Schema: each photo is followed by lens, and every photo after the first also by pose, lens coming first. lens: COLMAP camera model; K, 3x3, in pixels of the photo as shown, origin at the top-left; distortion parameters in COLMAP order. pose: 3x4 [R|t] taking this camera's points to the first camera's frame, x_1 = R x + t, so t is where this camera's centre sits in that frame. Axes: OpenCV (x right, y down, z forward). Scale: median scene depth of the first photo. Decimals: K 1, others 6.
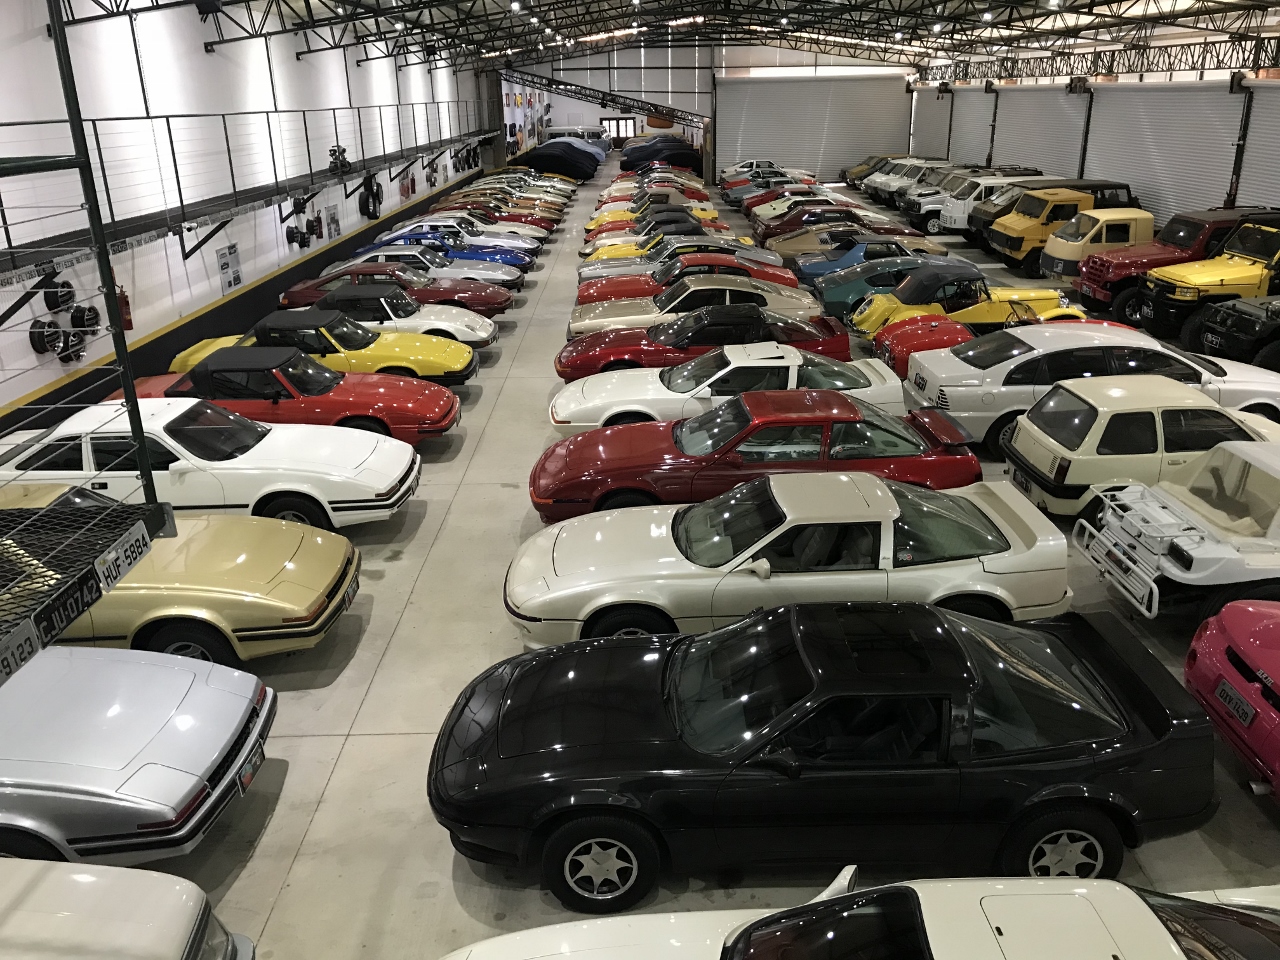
lens RADIAL K [[1052.8, 0, 639.9], [0, 1052.8, 468.3], [0, 0, 1]] dist [0.031539, -0.032543]
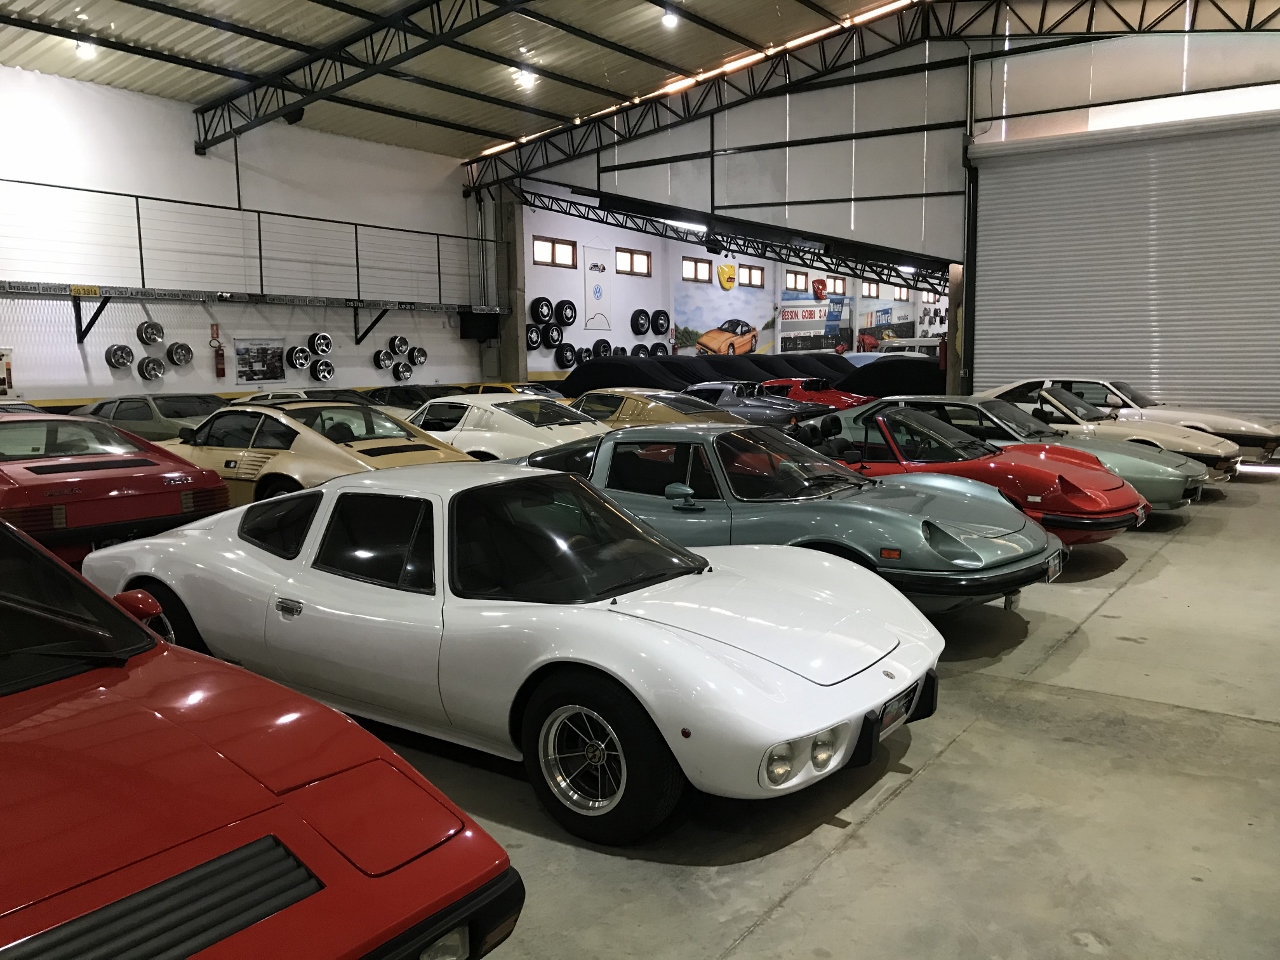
lens RADIAL K [[1052.8, 0, 638.0], [0, 1052.8, 488.1], [0, 0, 1]] dist [0.031539, -0.032543]
pose [[0.818345, 0.080391, -0.569077, 0.299255], [-0.198091, 0.968949, -0.147980, -0.306979], [0.539510, 0.233828, 0.808859, 1.111417]]
